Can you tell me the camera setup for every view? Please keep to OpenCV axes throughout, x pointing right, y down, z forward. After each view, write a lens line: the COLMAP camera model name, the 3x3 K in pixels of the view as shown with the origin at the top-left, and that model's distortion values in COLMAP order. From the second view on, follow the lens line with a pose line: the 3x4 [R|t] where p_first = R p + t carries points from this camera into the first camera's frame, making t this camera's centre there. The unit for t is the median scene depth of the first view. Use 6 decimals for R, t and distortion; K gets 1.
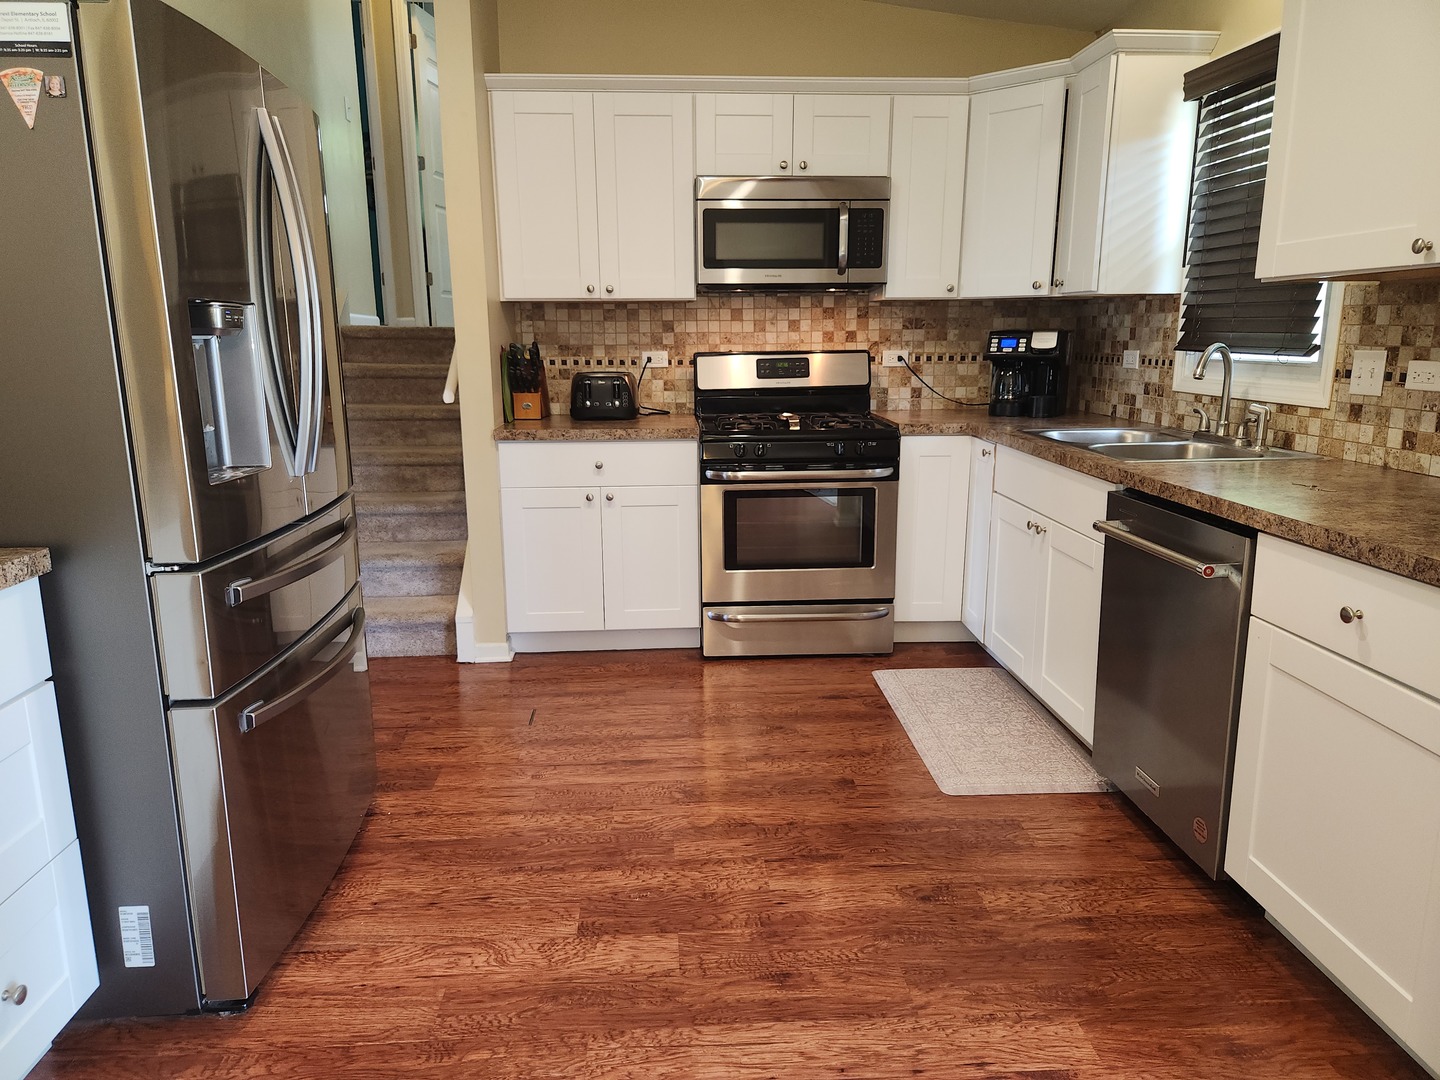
lens RADIAL K [[975.9, 0, 718.9], [0, 975.9, 542.5], [0, 0, 1]] dist [0.007582, 0.001431]
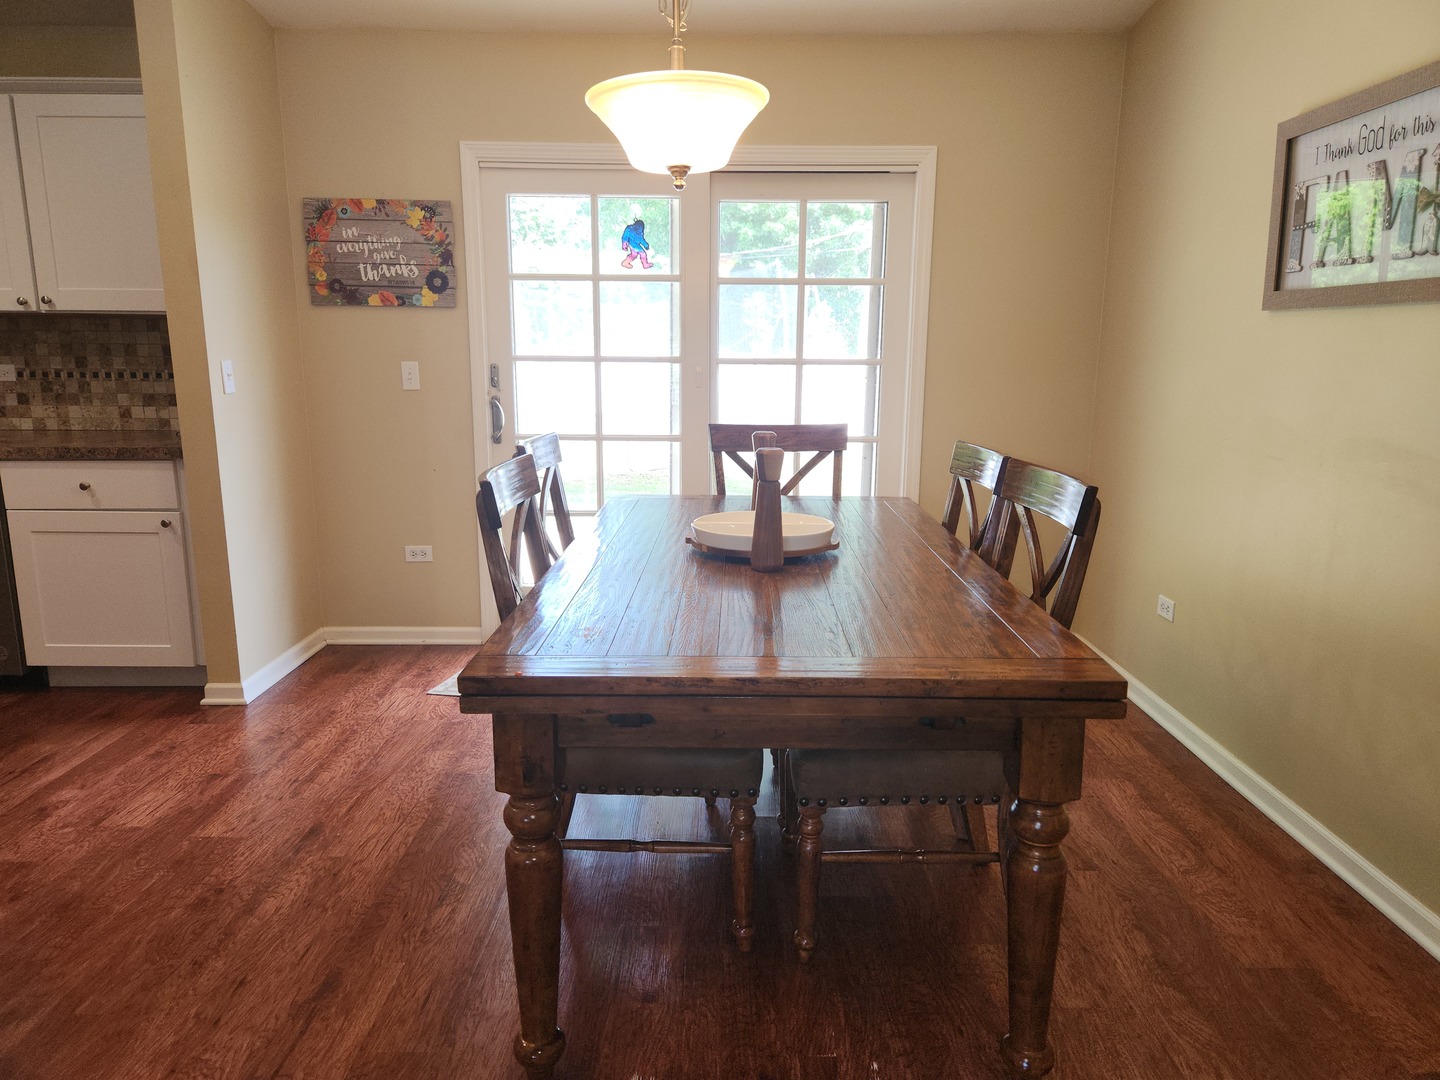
lens RADIAL K [[975.9, 0, 722.7], [0, 975.9, 537.1], [0, 0, 1]] dist [0.007582, 0.001431]
pose [[0.069063, -0.185768, 0.980164, -1.110865], [0.205361, 0.964114, 0.168256, 0.092301], [-0.976247, 0.189667, 0.104734, -0.419878]]
